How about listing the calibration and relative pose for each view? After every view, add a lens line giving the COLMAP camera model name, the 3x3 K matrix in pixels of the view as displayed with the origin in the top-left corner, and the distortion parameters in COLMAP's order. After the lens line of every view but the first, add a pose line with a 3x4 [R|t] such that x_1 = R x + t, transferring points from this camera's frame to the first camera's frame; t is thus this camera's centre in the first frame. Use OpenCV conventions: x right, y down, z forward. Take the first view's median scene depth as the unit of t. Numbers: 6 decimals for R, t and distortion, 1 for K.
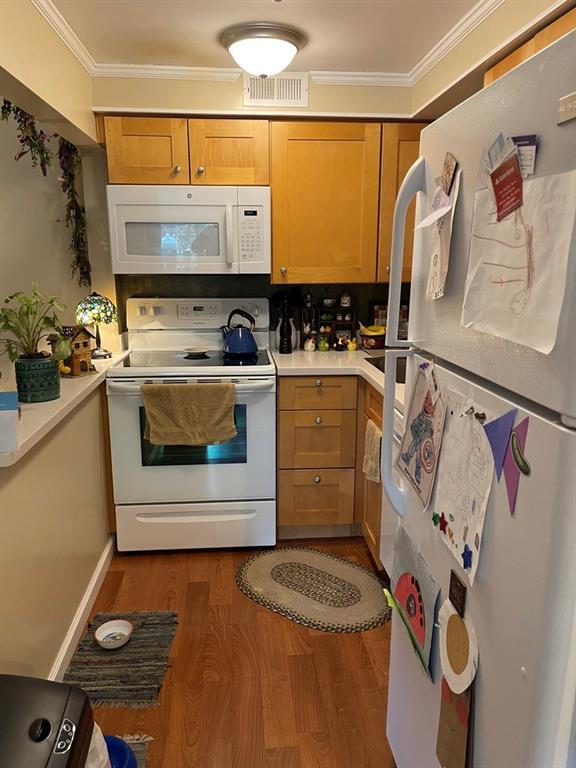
lens RADIAL K [[584.0, 0, 284.6], [0, 584.0, 385.3], [0, 0, 1]] dist [0.072887, -0.106242]
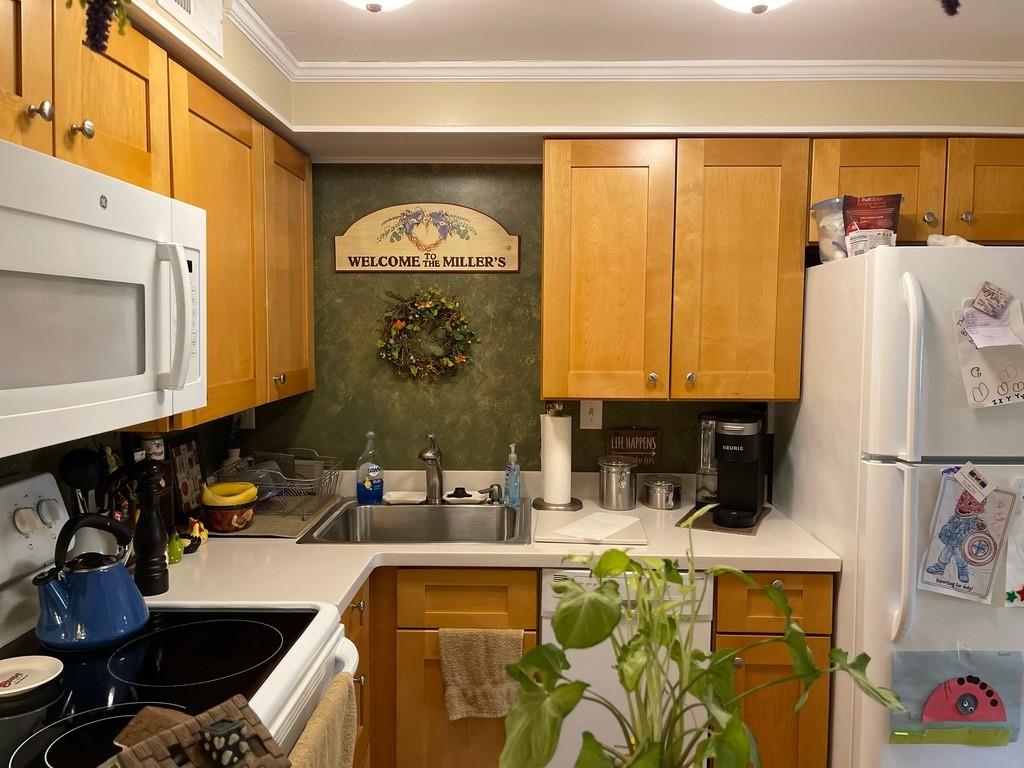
lens RADIAL K [[780.1, 0, 519.0], [0, 780.1, 388.3], [0, 0, 1]] dist [0.075084, -0.095343]
pose [[0.102911, -0.079410, 0.991516, -0.576129], [0.205999, 0.976899, 0.056859, -0.194968], [-0.973126, 0.198400, 0.116892, 0.732295]]
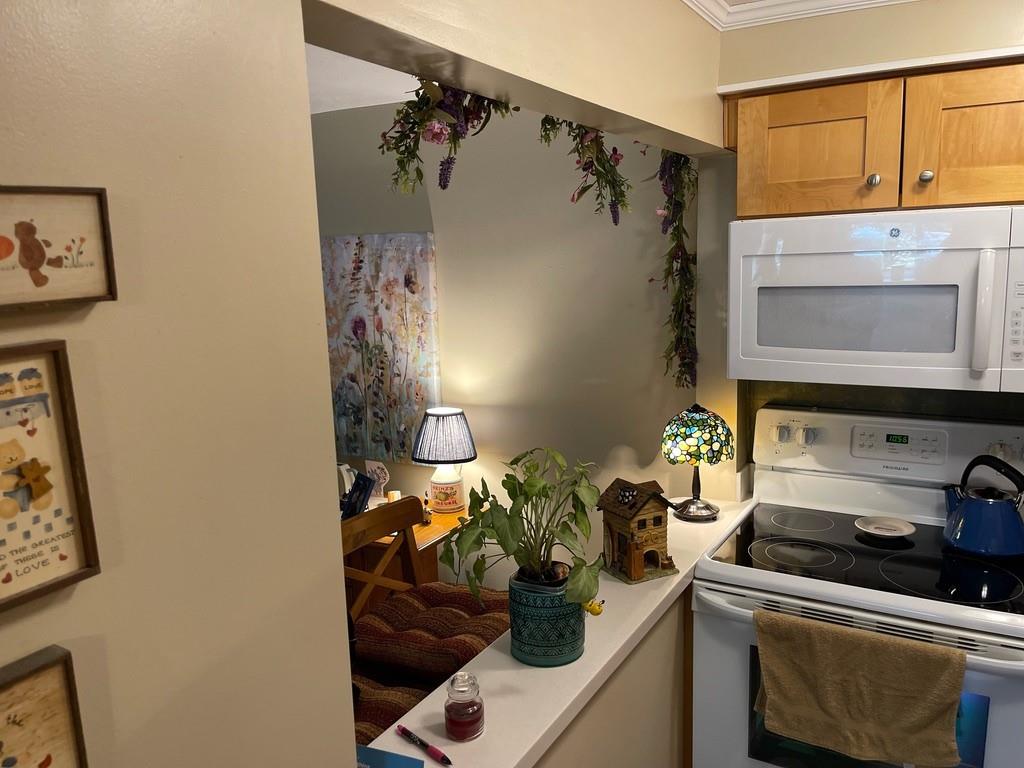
lens RADIAL K [[781.4, 0, 516.0], [0, 781.4, 390.4], [0, 0, 1]] dist [0.074308, -0.103305]
pose [[0.818671, 0.070411, -0.569930, -0.035533], [-0.092455, 0.995669, -0.009797, -0.154122], [0.566772, 0.060713, 0.821635, 0.287294]]
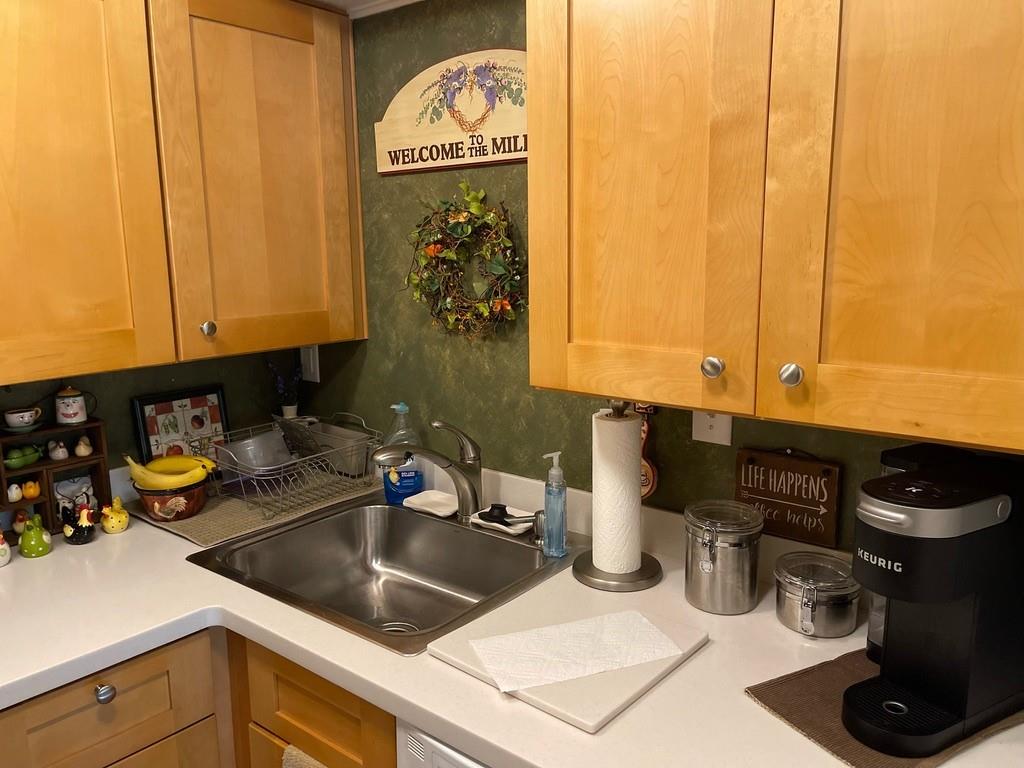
lens RADIAL K [[779.9, 0, 524.0], [0, 779.9, 383.8], [0, 0, 1]] dist [0.022209, -0.004785]
pose [[0.681825, -0.136123, 0.718739, -0.073256], [0.163683, 0.986011, 0.031466, -0.148531], [-0.712968, 0.096191, 0.694568, 0.495477]]
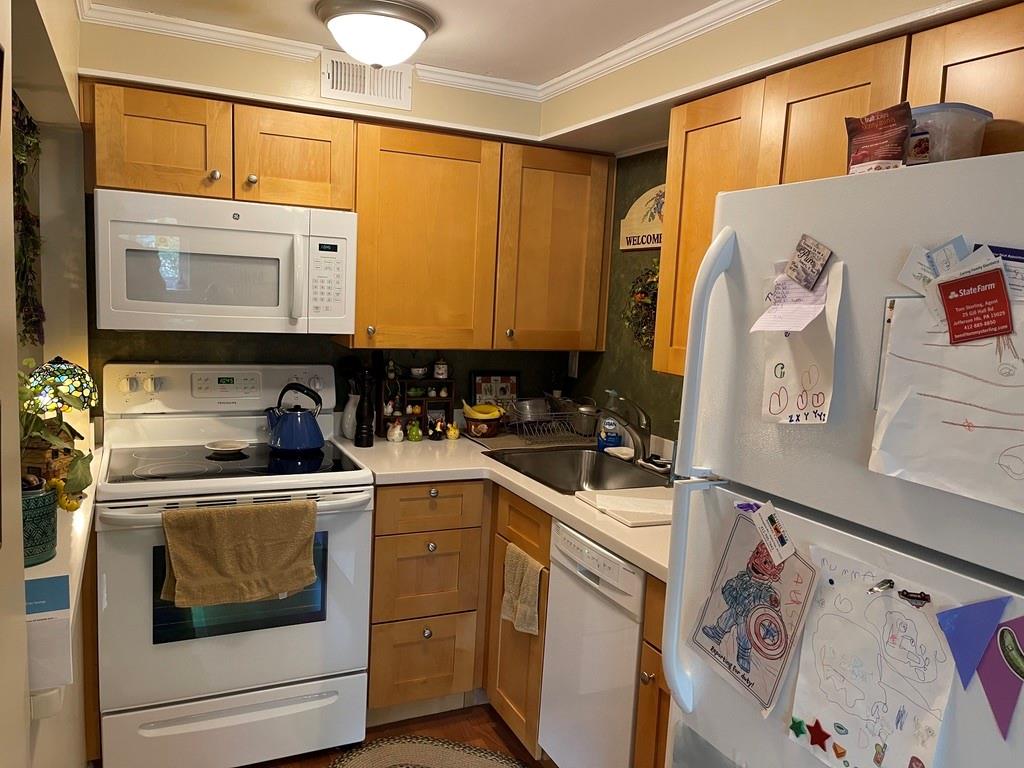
lens RADIAL K [[779.0, 0, 509.2], [0, 779.0, 390.6], [0, 0, 1]] dist [0.066934, -0.077961]
pose [[0.935916, 0.001607, 0.352219, -0.182394], [0.026058, 0.996933, -0.073791, -0.053493], [-0.351257, 0.078241, 0.933004, 0.084465]]
